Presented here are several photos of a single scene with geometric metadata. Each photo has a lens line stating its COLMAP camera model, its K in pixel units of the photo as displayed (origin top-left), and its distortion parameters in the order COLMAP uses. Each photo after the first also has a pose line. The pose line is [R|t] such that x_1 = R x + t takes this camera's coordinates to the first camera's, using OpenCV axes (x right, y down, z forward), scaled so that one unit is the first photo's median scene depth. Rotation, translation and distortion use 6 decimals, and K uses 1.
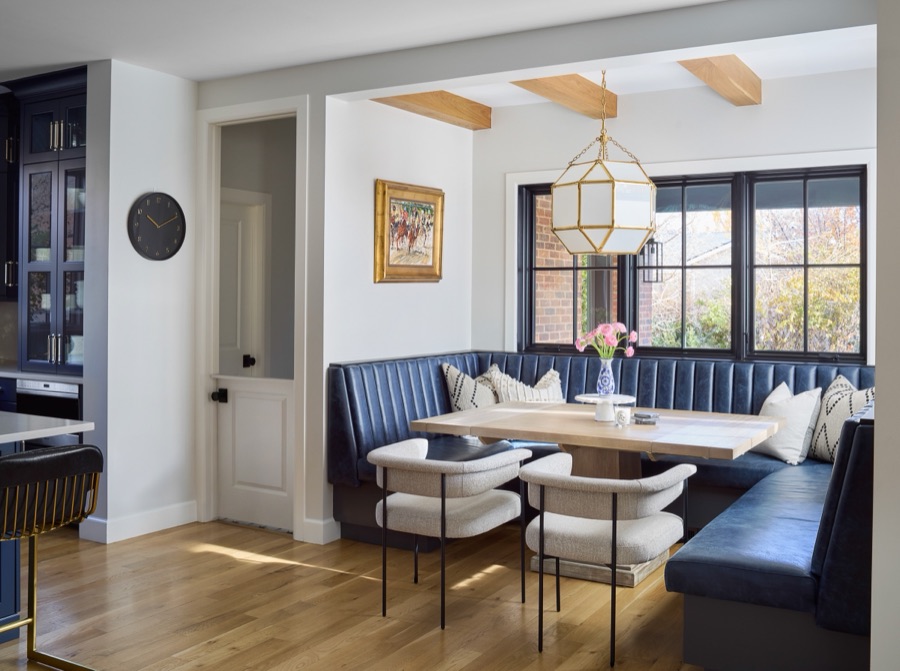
lens RADIAL K [[920.6, 0, 449.3], [0, 920.6, 291.9], [0, 0, 1]] dist [-0.057436, 0.010692]
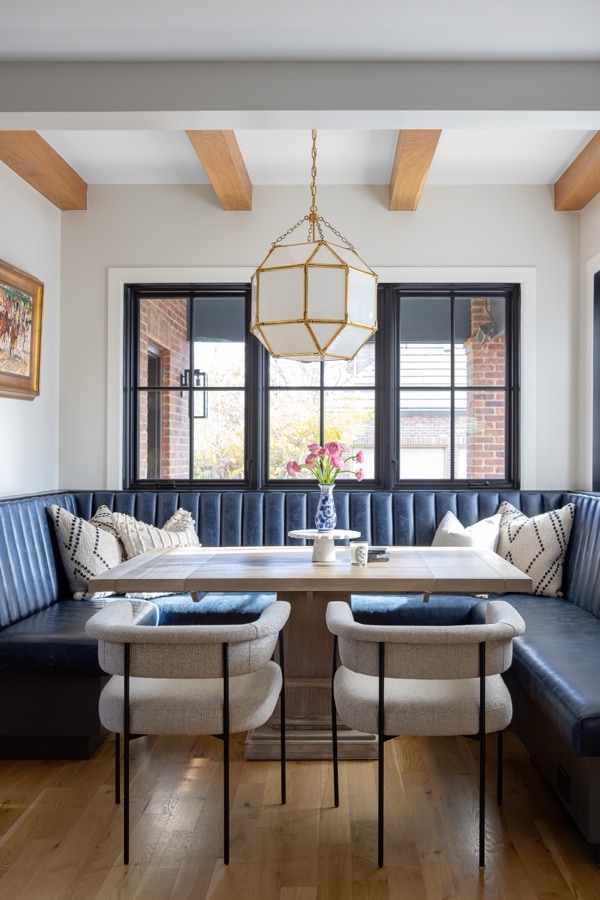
lens RADIAL K [[925.8, 0, 327.3], [0, 925.8, 449.0], [0, 0, 1]] dist [-0.031242, 0.014350]
pose [[0.865213, -0.003082, 0.501395, -0.201340], [0.003570, 0.999994, -0.000014, 0.033873], [-0.501392, 0.001802, 0.865218, 0.237909]]
